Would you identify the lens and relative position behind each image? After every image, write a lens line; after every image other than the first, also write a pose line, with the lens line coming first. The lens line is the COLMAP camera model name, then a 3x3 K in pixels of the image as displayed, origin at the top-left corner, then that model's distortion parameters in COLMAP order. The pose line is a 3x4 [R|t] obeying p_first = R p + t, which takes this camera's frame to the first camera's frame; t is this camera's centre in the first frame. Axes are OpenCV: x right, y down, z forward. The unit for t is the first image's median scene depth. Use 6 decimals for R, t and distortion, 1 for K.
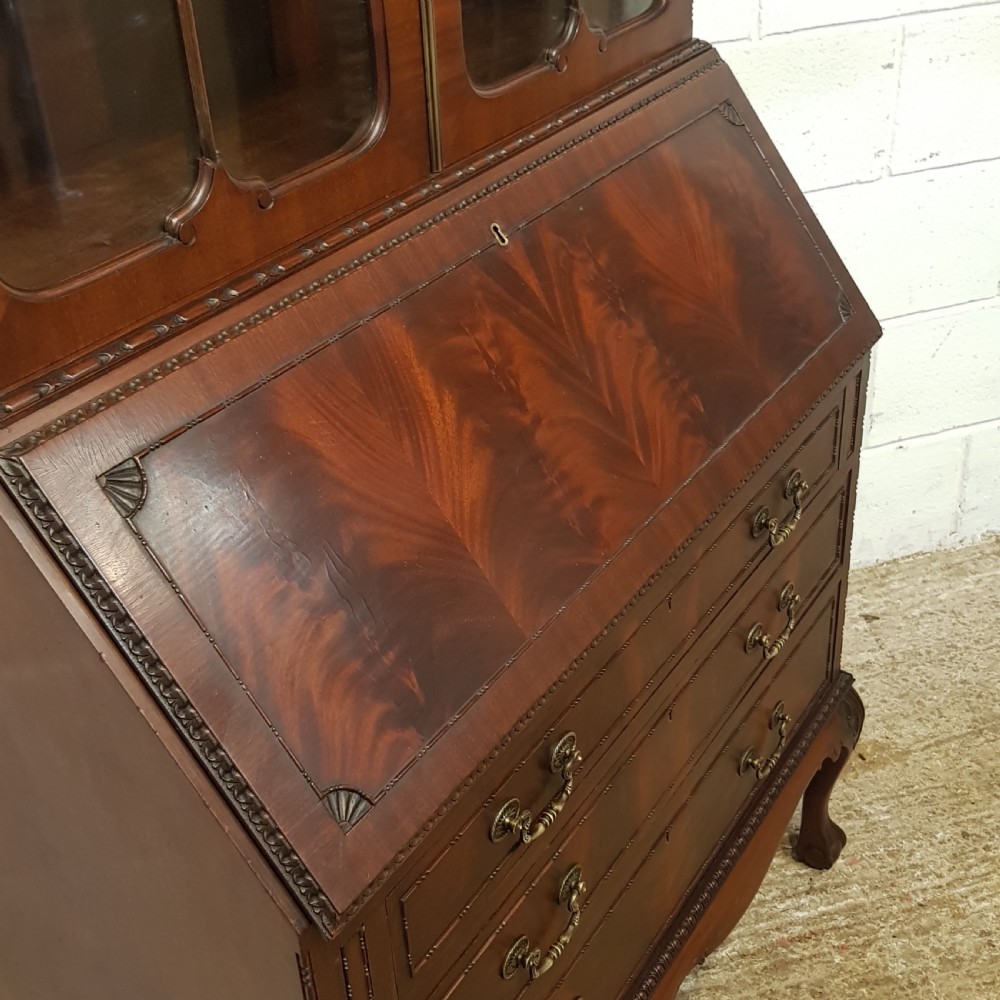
lens RADIAL K [[1355.7, 0, 517.3], [0, 1355.7, 484.8], [0, 0, 1]] dist [0.177360, -0.461474]
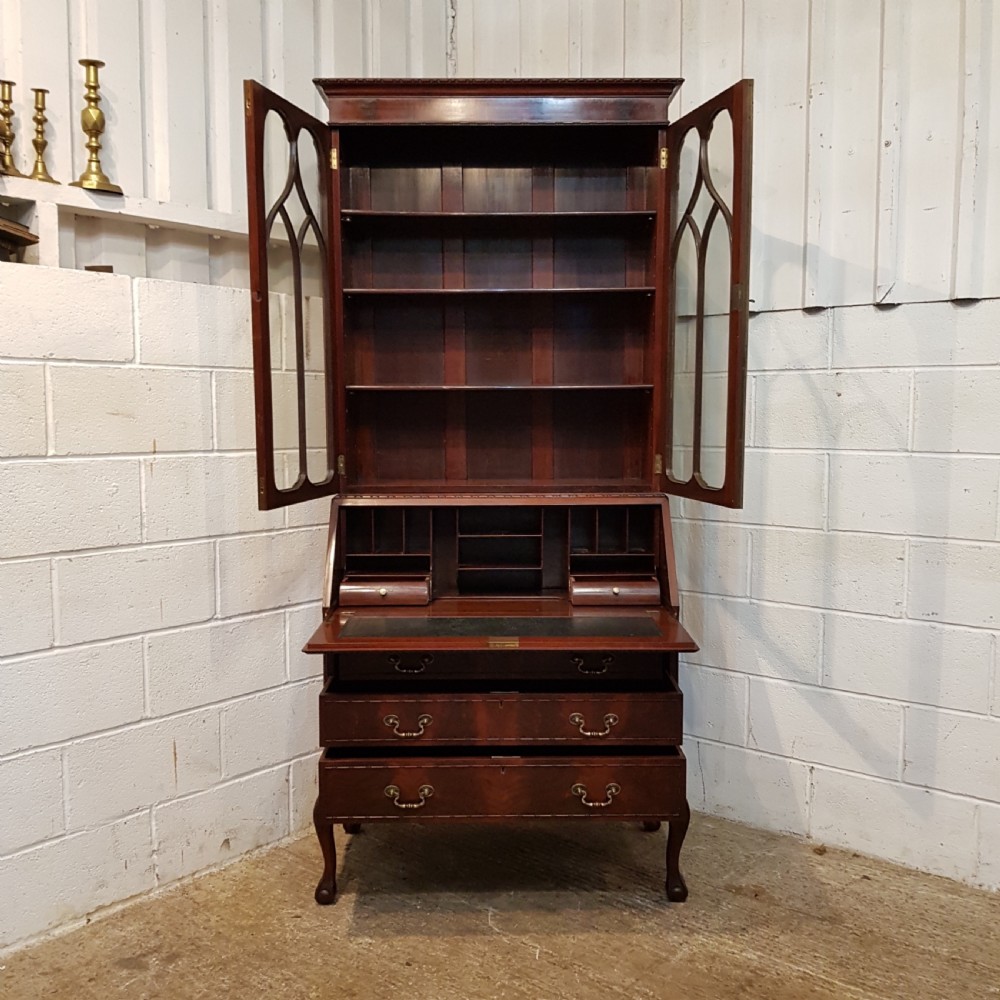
lens RADIAL K [[1064.3, 0, 495.3], [0, 1064.3, 496.9], [0, 0, 1]] dist [0.125695, -0.266255]
pose [[0.536085, 0.124119, -0.834989, 1.357727], [-0.454081, 0.876242, -0.161280, 0.139449], [0.711634, 0.465612, 0.526101, -0.280331]]
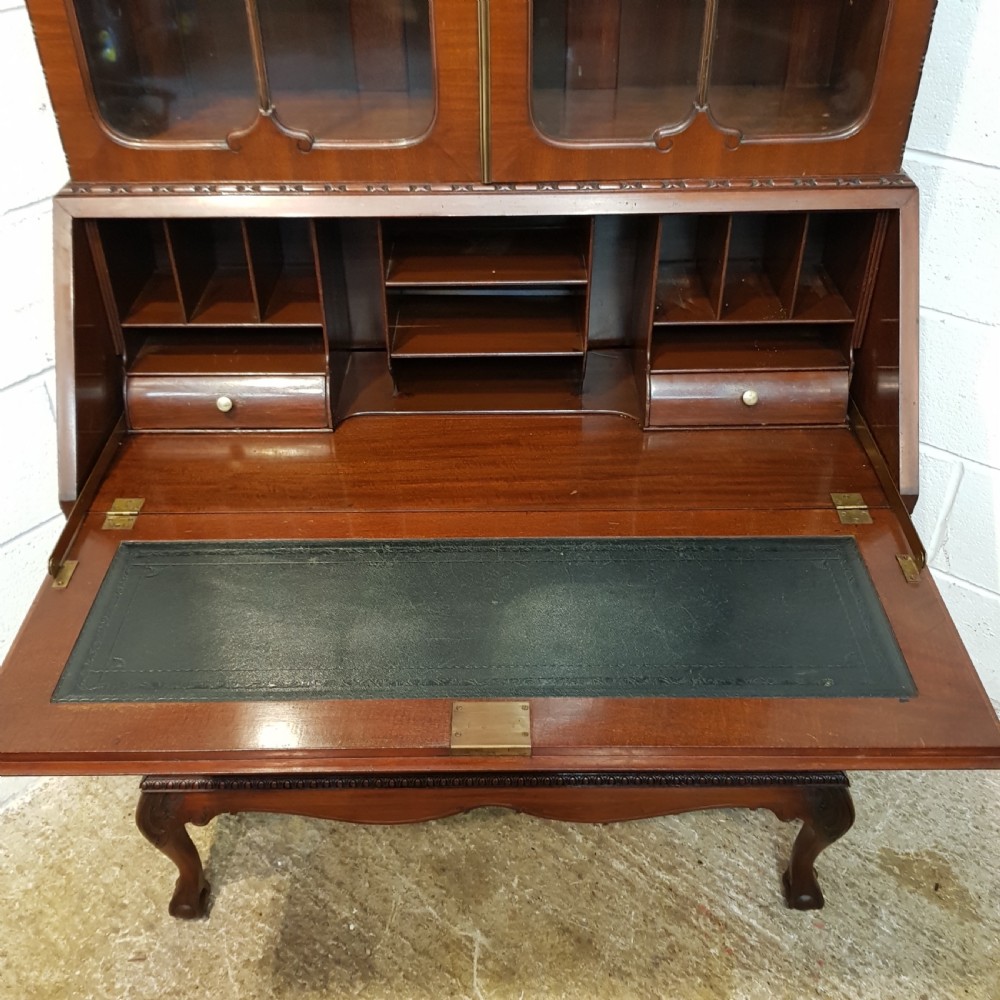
lens RADIAL K [[1053.9, 0, 501.4], [0, 1053.9, 484.3], [0, 0, 1]] dist [0.048420, -0.098043]
pose [[0.538298, 0.542268, -0.645121, 0.485935], [-0.448359, 0.832439, 0.325606, -0.197957], [0.713589, 0.113973, 0.691231, 0.185250]]
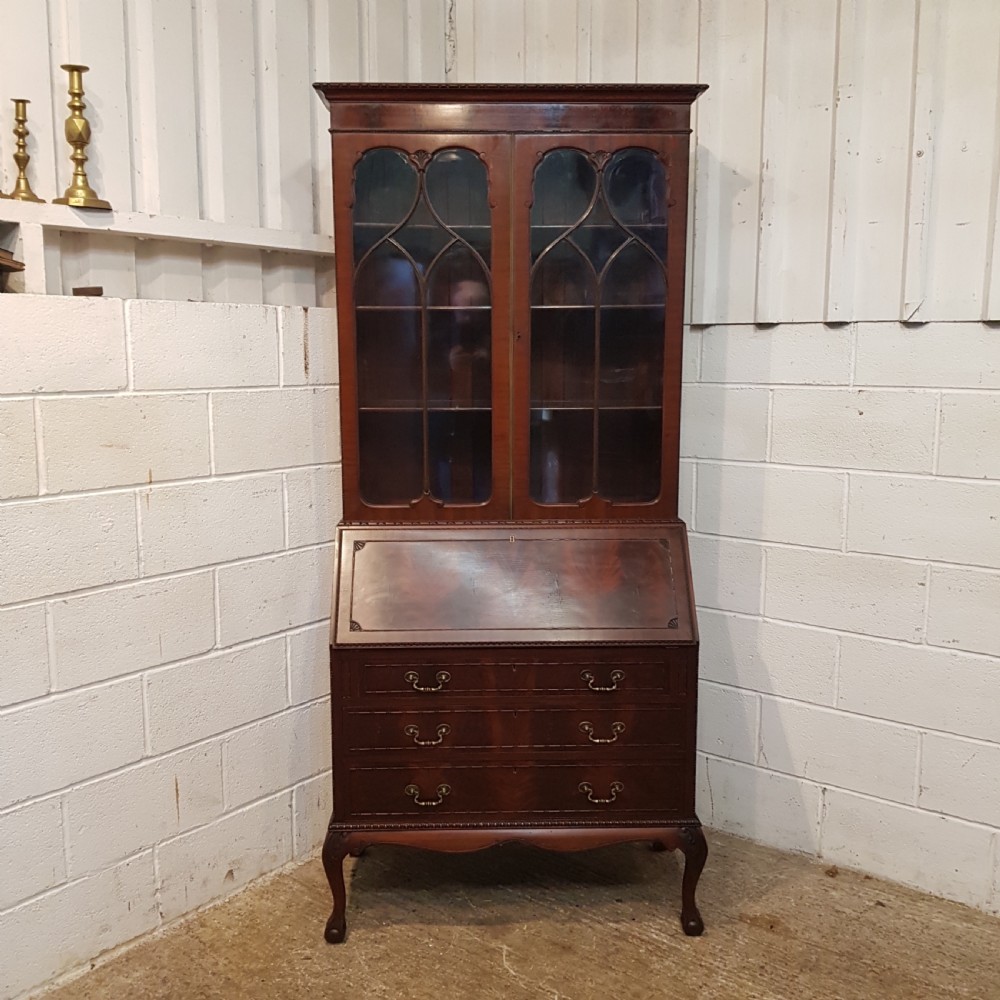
lens RADIAL K [[1063.5, 0, 491.3], [0, 1063.5, 493.4], [0, 0, 1]] dist [0.112229, -0.223626]
pose [[0.556726, 0.171680, -0.812762, 1.246806], [-0.448674, 0.885565, -0.120274, 0.033634], [0.699106, 0.431624, 0.570045, -0.351794]]
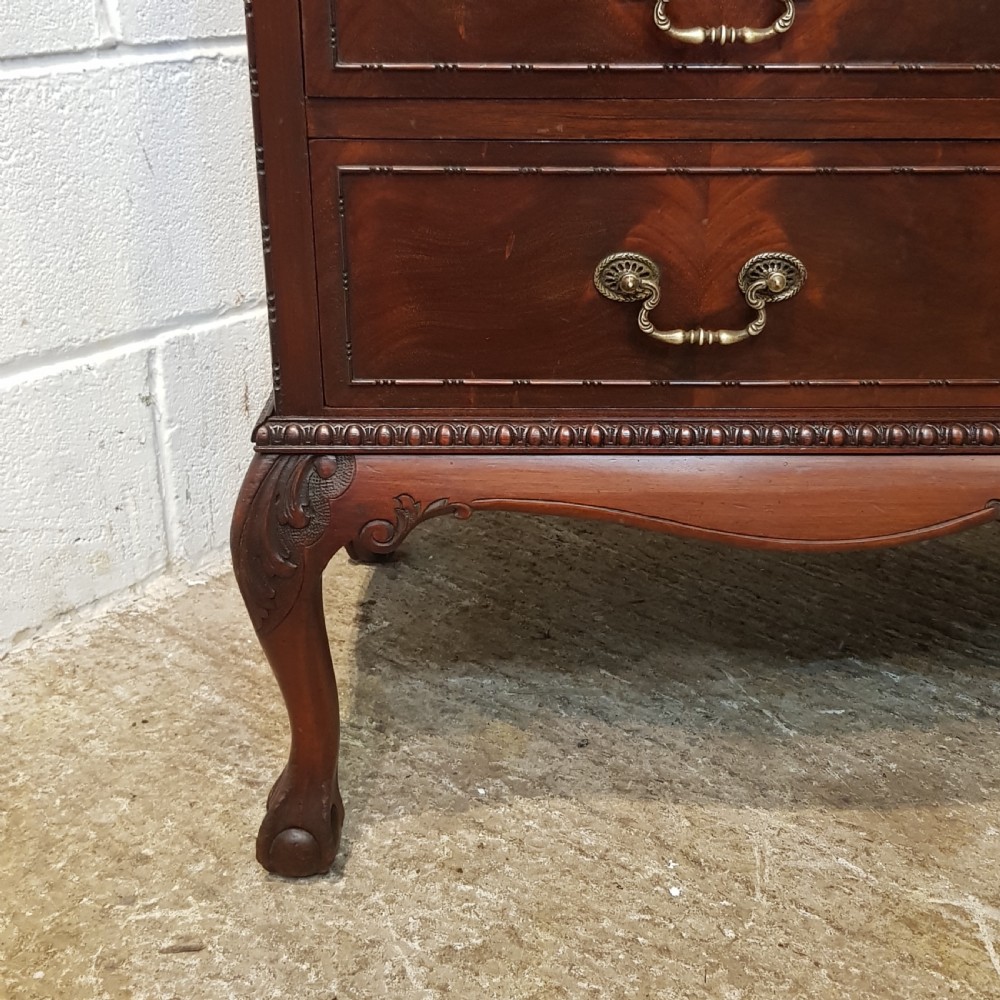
lens RADIAL K [[1355.7, 0, 517.3], [0, 1355.7, 484.8], [0, 0, 1]] dist [0.177360, -0.461474]
pose [[0.551311, 0.382117, -0.741649, 0.327250], [-0.458781, 0.881329, 0.113046, 0.302616], [0.696834, 0.277930, 0.661194, 0.342030]]
